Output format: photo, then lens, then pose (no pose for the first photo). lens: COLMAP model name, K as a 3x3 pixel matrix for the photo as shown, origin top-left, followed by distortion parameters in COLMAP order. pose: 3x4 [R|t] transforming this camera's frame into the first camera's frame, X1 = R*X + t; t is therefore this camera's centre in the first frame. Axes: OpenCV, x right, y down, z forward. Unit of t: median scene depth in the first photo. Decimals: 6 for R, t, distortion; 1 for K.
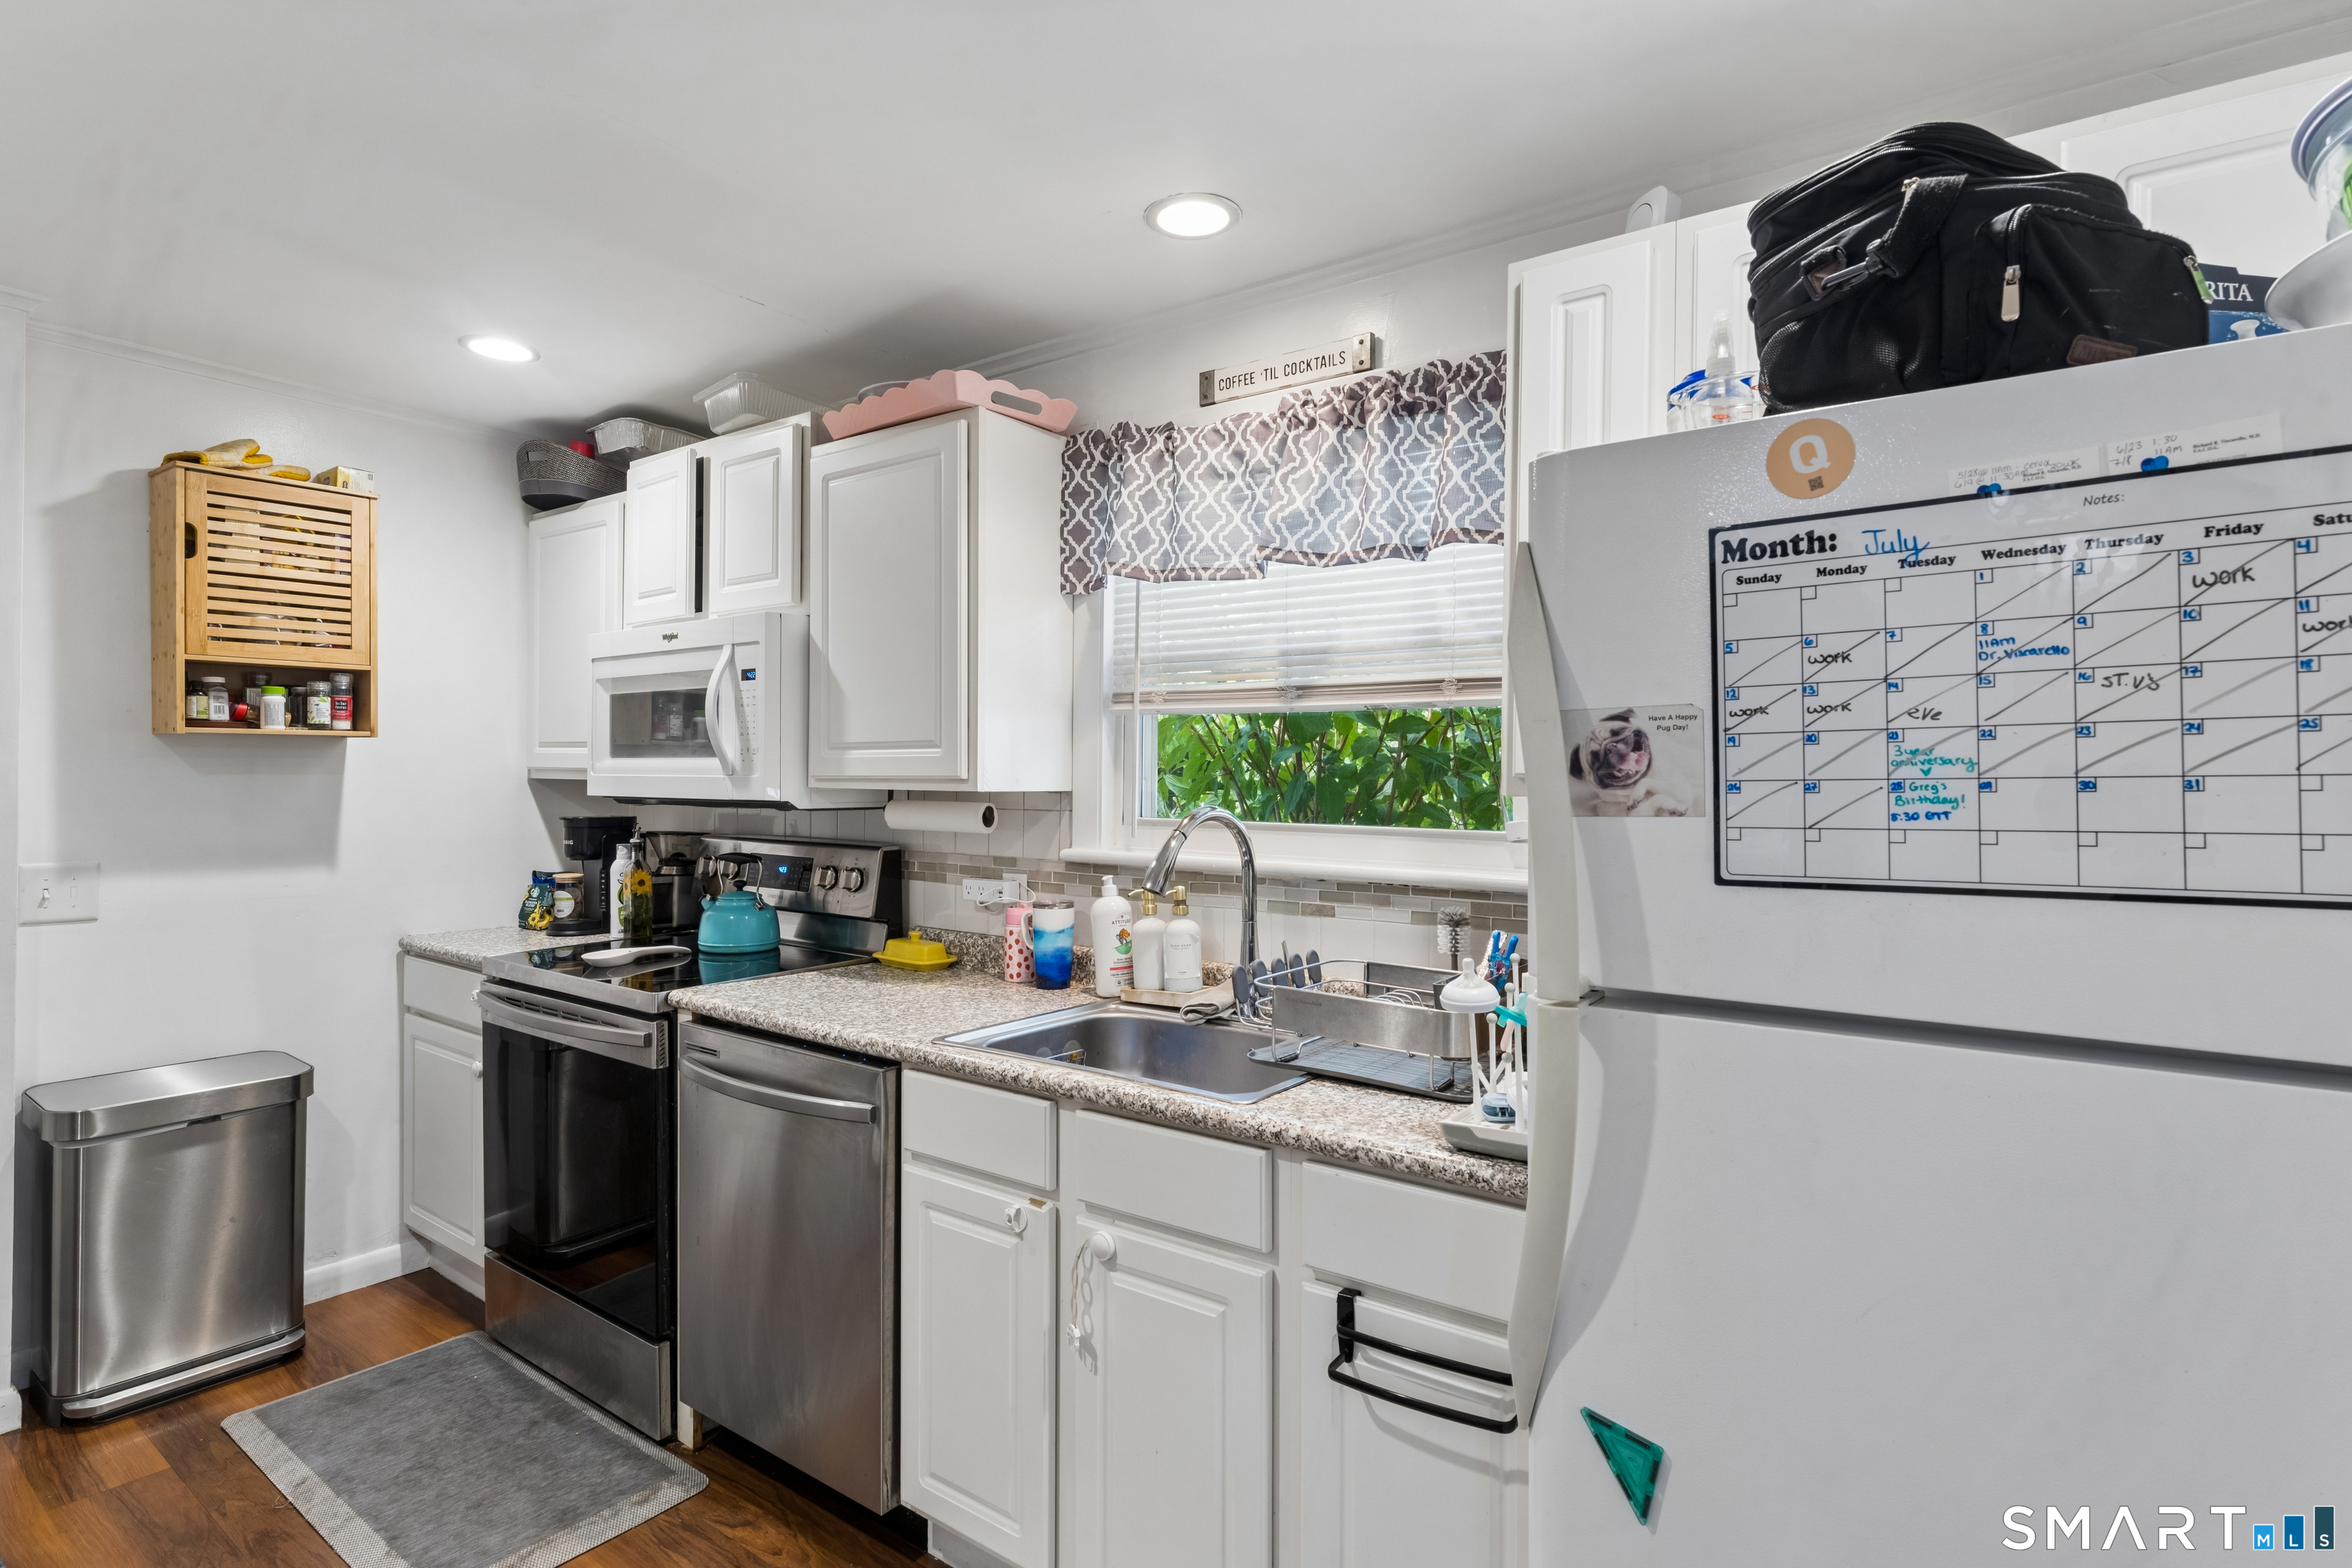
lens RADIAL K [[1177.2, 0, 1177.0], [0, 1177.2, 779.5], [0, 0, 1]] dist [-0.000591, -0.000001]
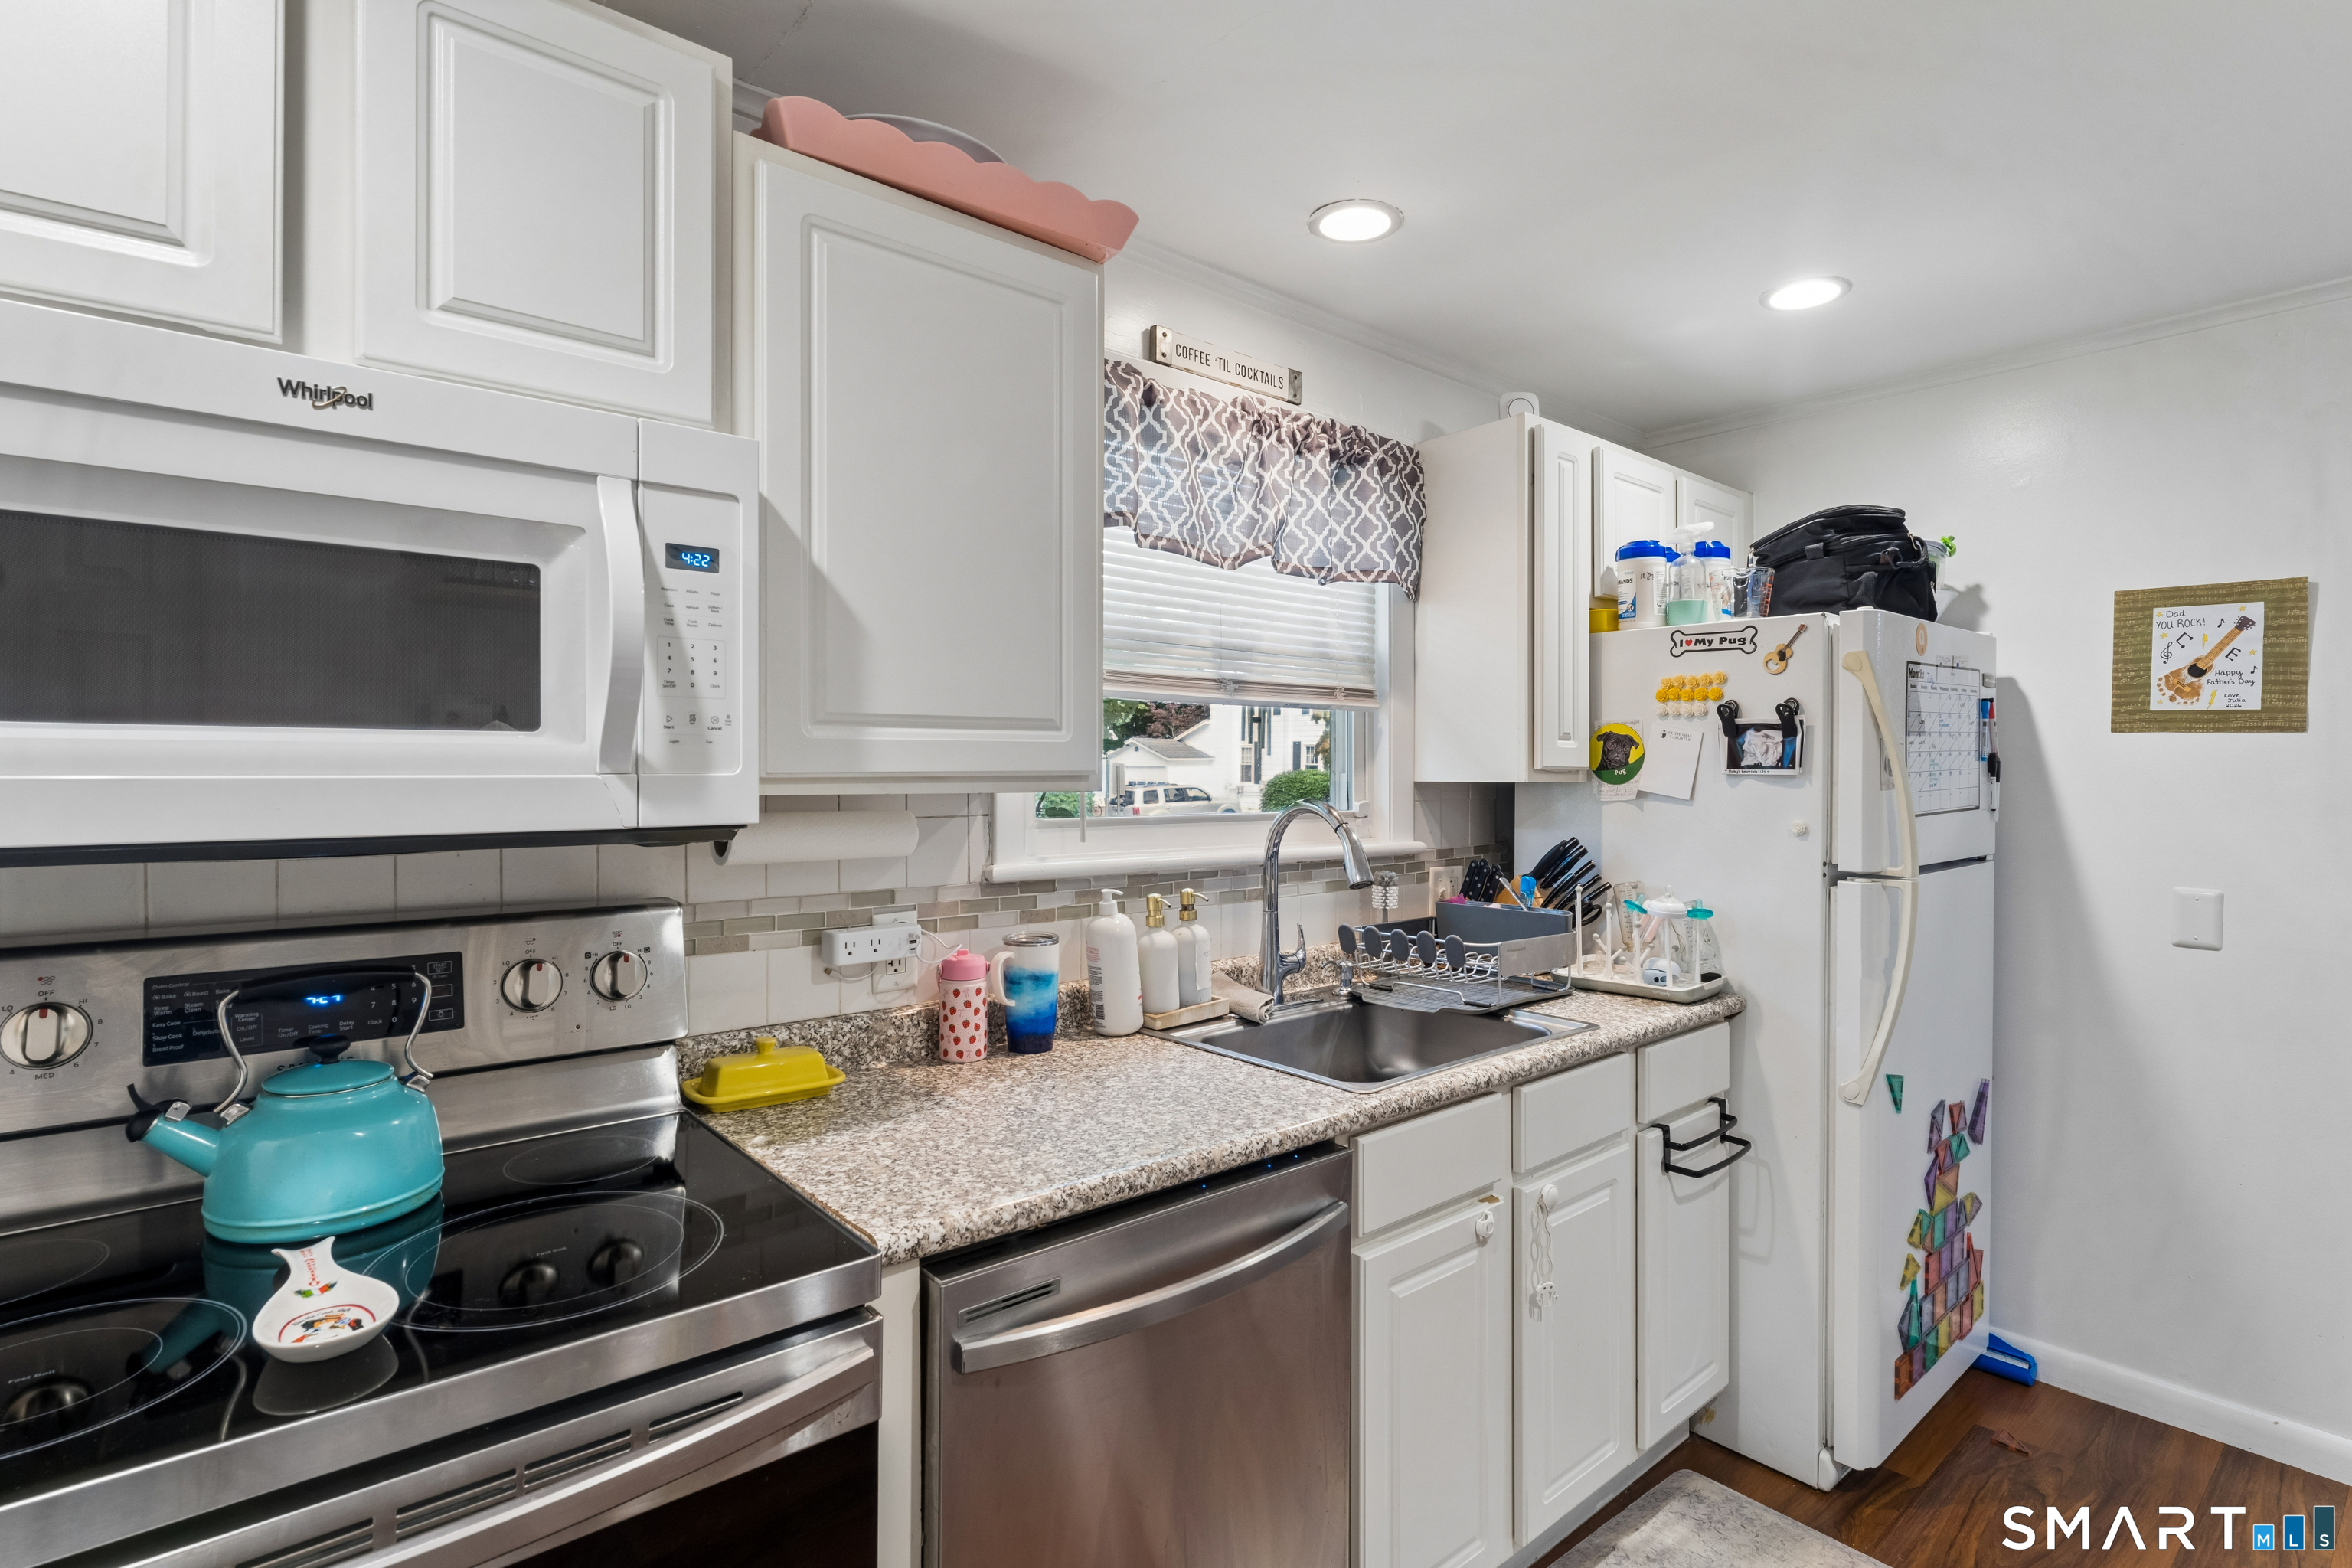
lens RADIAL K [[1161.7, 0, 1176.4], [0, 1161.7, 769.0], [0, 0, 1]] dist [-0.001007, -0.000230]
pose [[0.220458, -0.009720, 0.975348, -0.889454], [-0.001250, 0.999947, 0.010248, -0.011886], [-0.975396, -0.003479, 0.220434, 0.817228]]
